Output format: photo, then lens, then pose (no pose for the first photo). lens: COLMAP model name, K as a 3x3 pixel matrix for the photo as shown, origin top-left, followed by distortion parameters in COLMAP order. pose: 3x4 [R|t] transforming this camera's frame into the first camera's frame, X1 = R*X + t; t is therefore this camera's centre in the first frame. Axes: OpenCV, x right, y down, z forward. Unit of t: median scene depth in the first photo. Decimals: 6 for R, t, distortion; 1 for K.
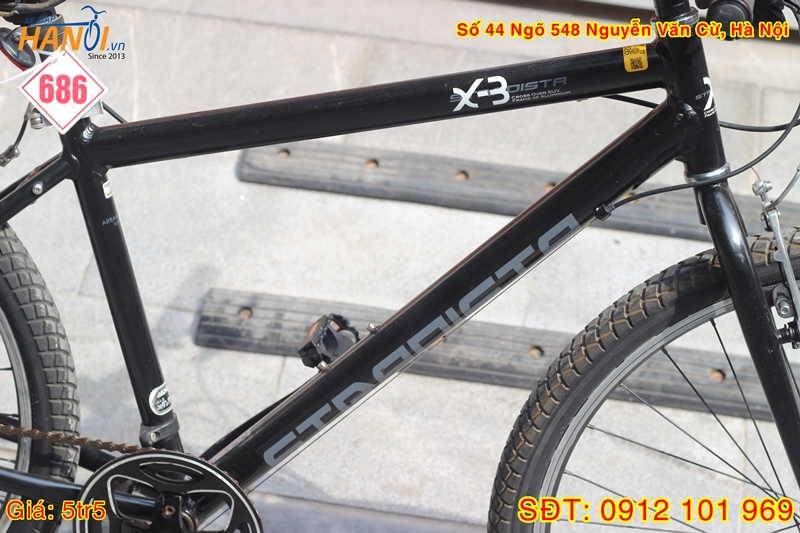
lens RADIAL K [[1975.7, 0, 399.5], [0, 1975.7, 264.9], [0, 0, 1]] dist [-0.107185, 0.000000]
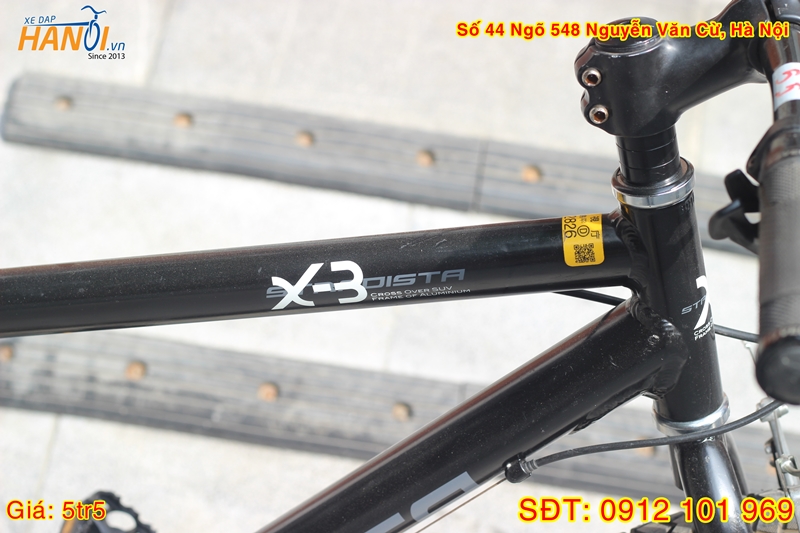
lens RADIAL K [[1975.7, 0, 404.5], [0, 1975.7, 267.7], [0, 0, 1]] dist [-0.107185, 0.000000]
pose [[0.997335, 0.005830, 0.072731, 0.023304], [-0.017752, 0.986239, 0.164368, -0.185952], [-0.070772, -0.165221, 0.983714, 0.409465]]
